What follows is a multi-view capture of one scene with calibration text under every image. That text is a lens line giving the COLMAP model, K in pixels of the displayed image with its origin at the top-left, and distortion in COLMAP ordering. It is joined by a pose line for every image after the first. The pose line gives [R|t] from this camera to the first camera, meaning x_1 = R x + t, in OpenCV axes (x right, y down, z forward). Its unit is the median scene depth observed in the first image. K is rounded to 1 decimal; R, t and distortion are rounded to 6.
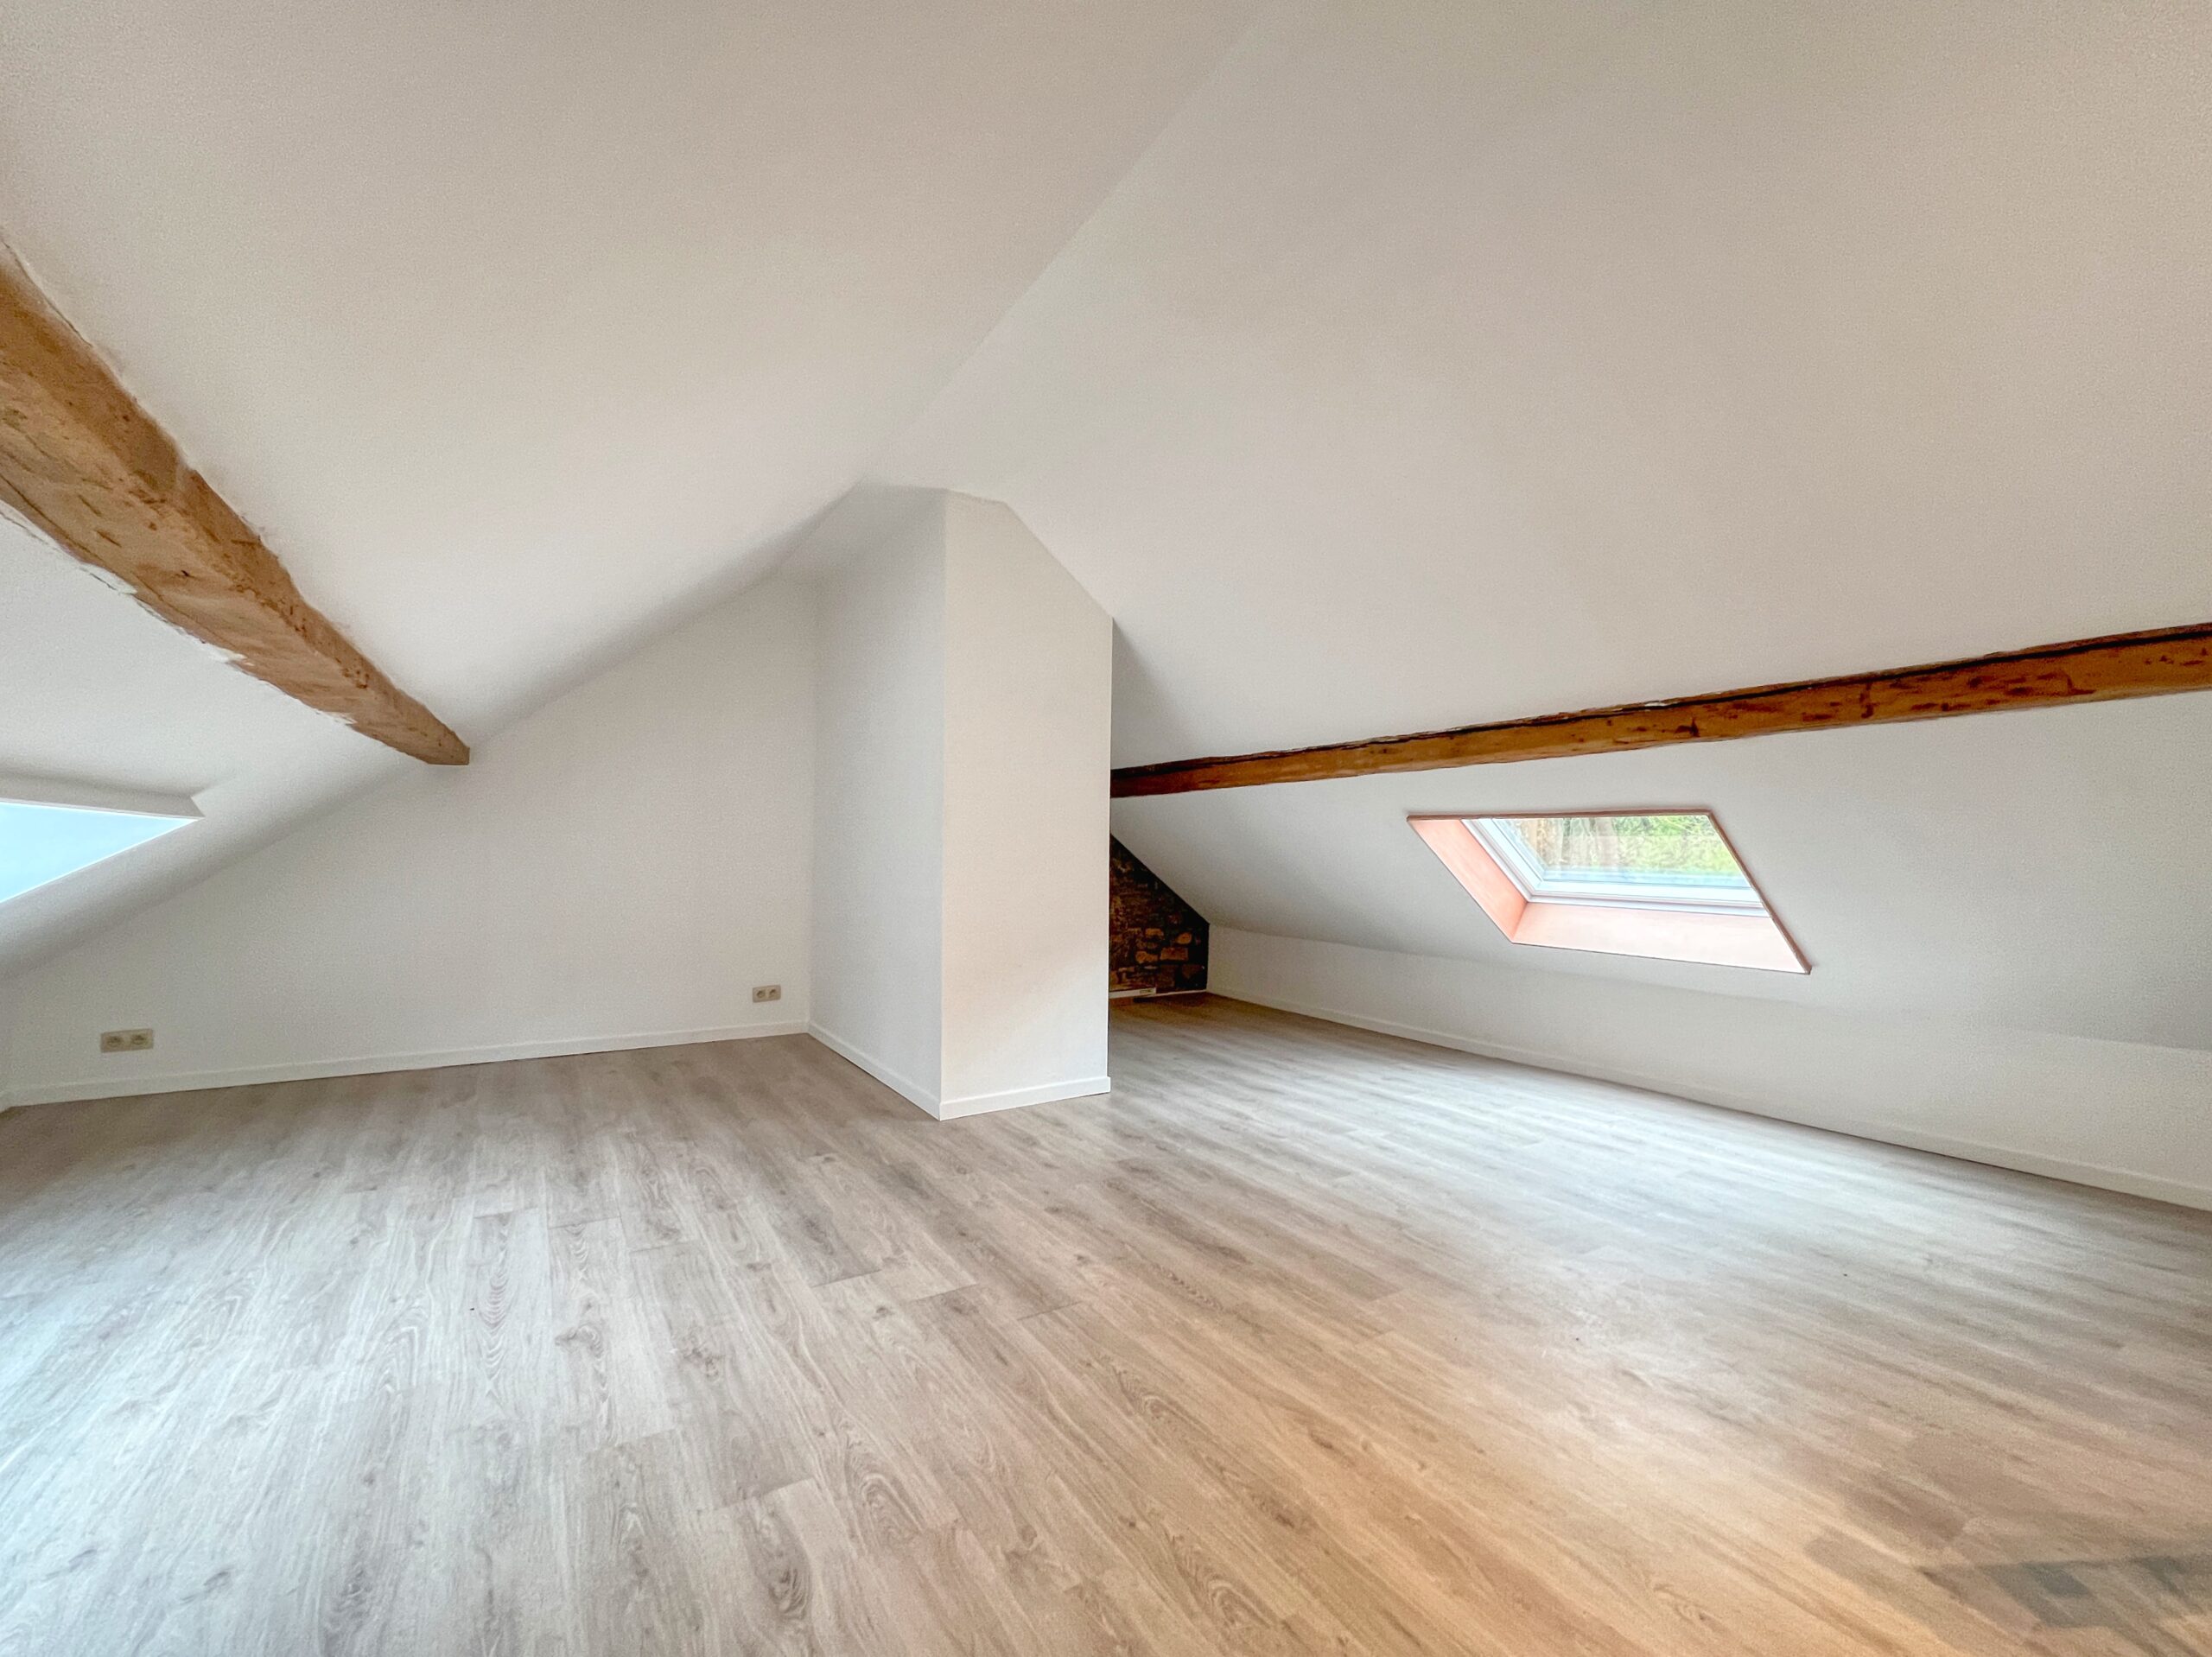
lens RADIAL K [[905.0, 0, 1091.5], [0, 905.0, 832.2], [0, 0, 1]] dist [-0.002224, 0.000513]
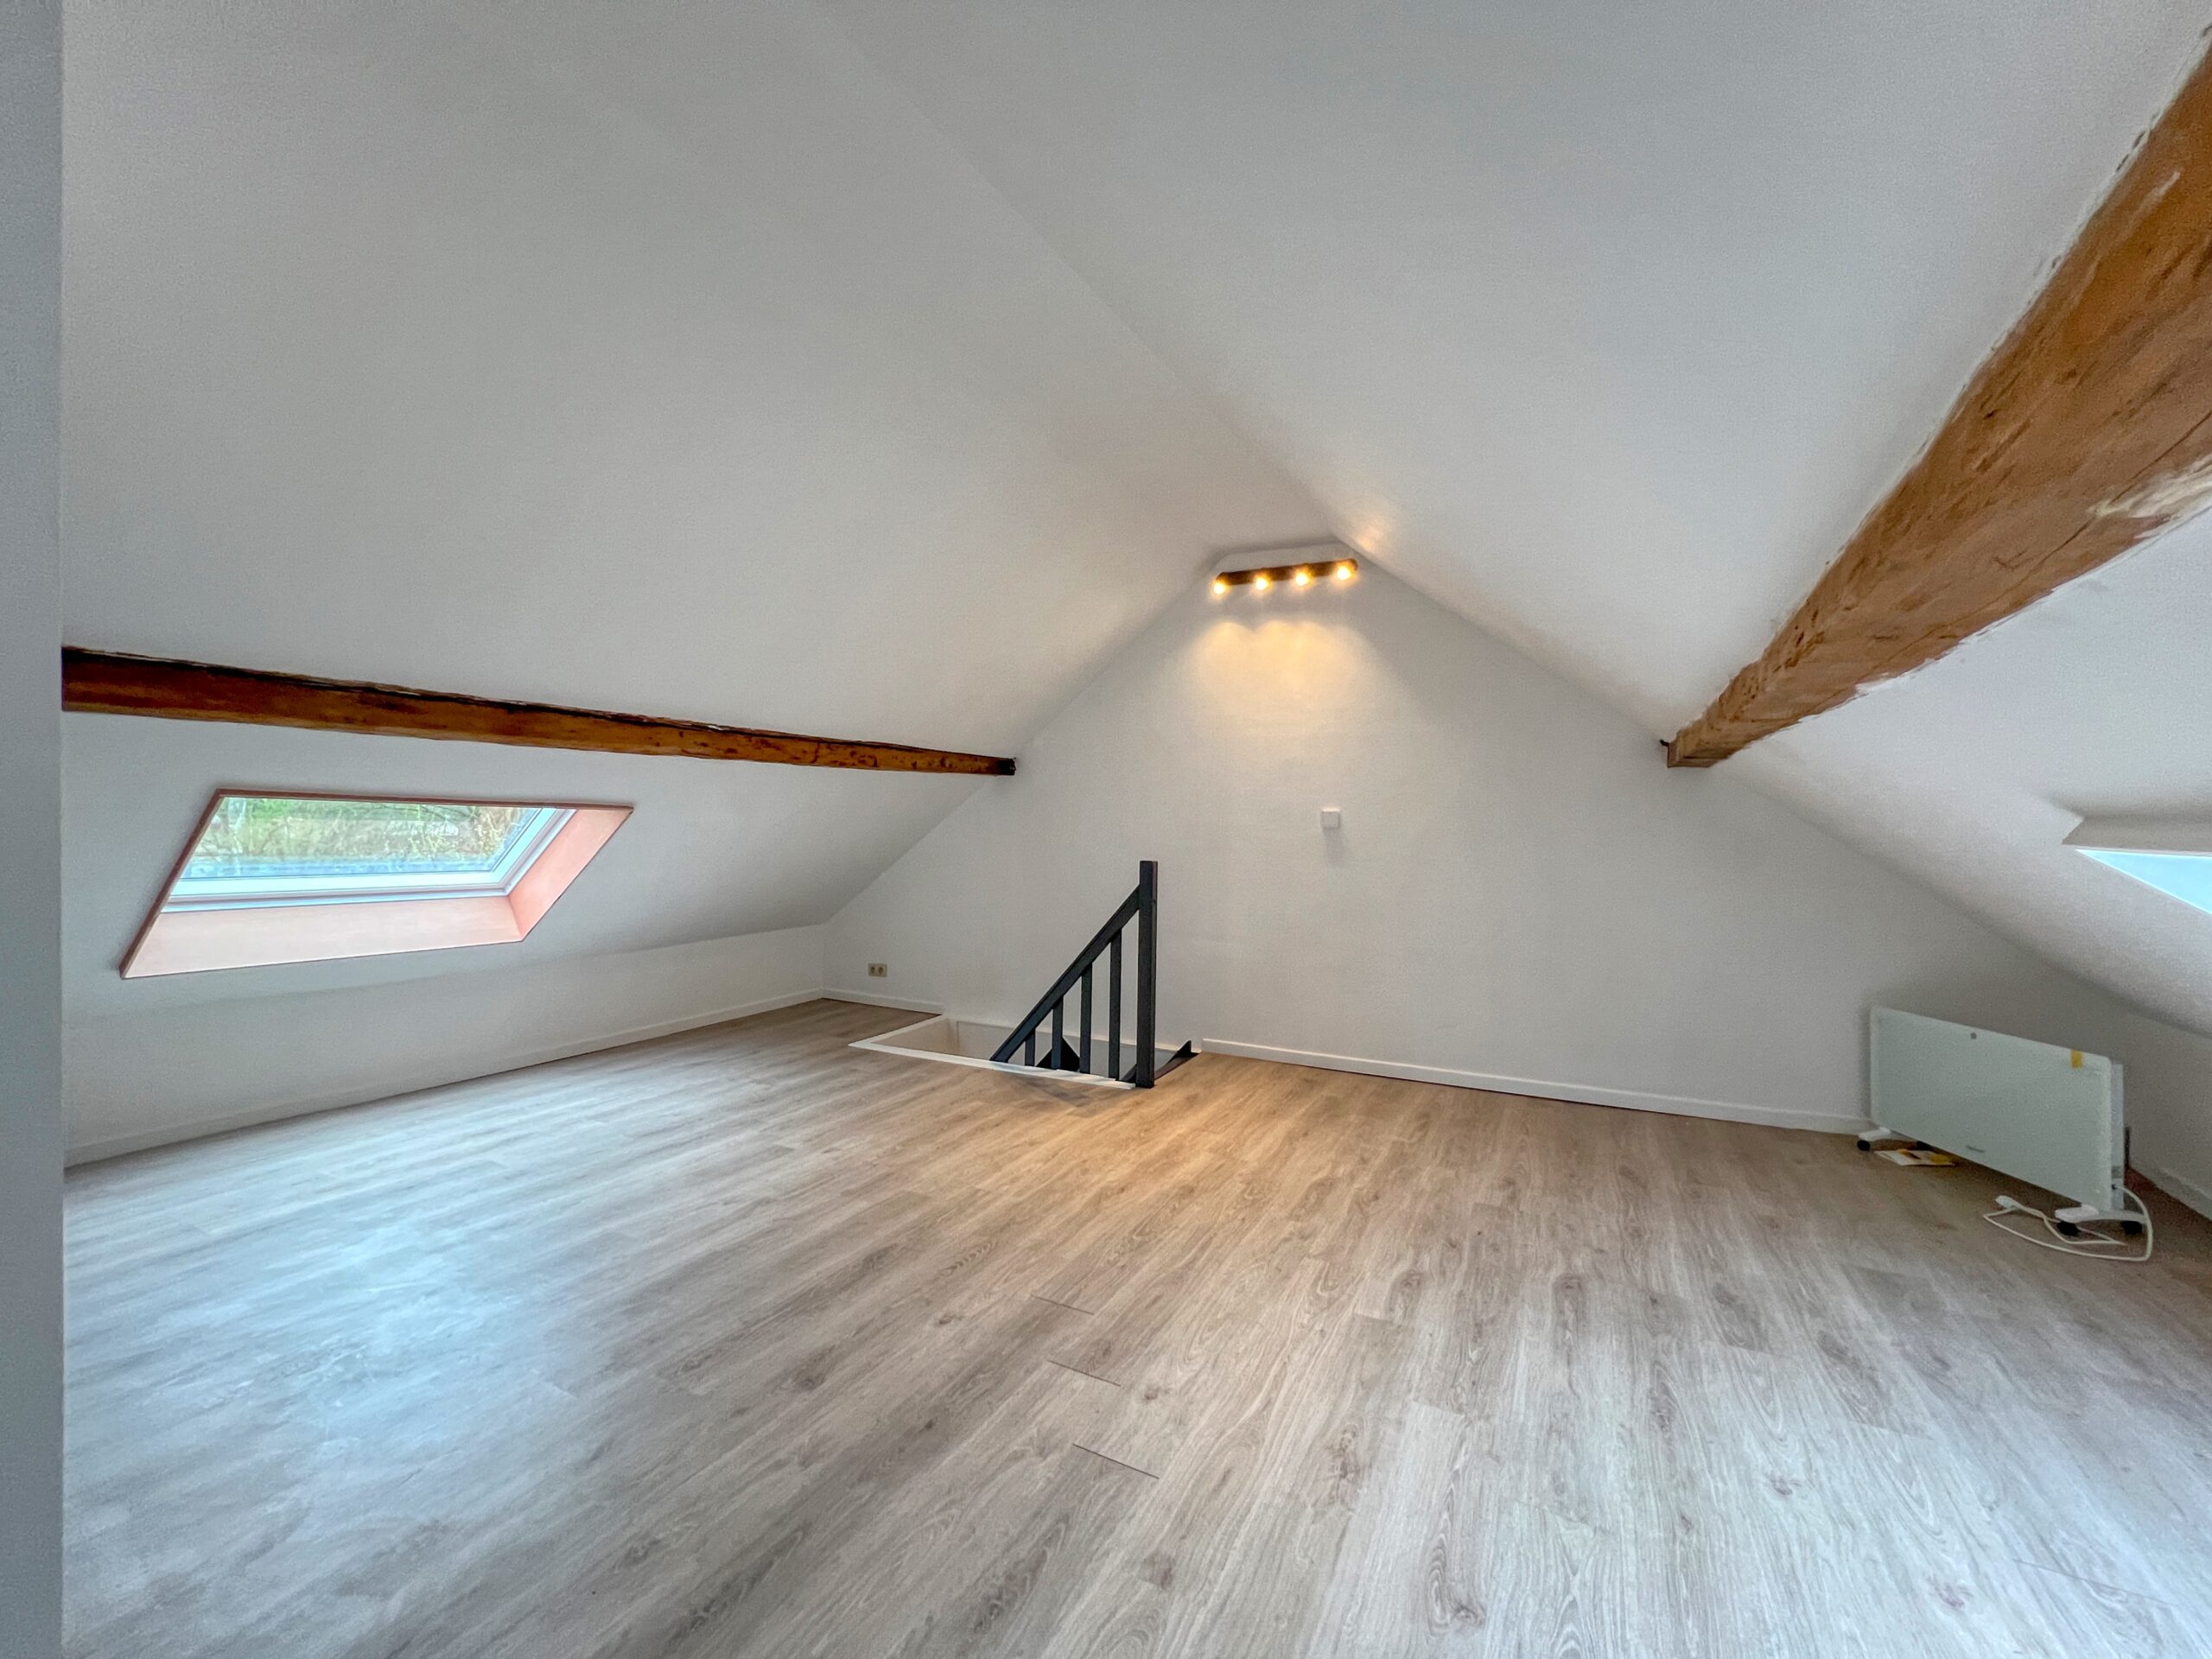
lens RADIAL K [[905.1, 0, 1093.0], [0, 905.1, 827.5], [0, 0, 1]] dist [-0.002224, 0.000513]
pose [[-0.488797, -0.011493, 0.872322, -0.953004], [-0.030870, 0.999515, -0.004129, -0.015505], [-0.871851, -0.028946, -0.488915, 1.479279]]
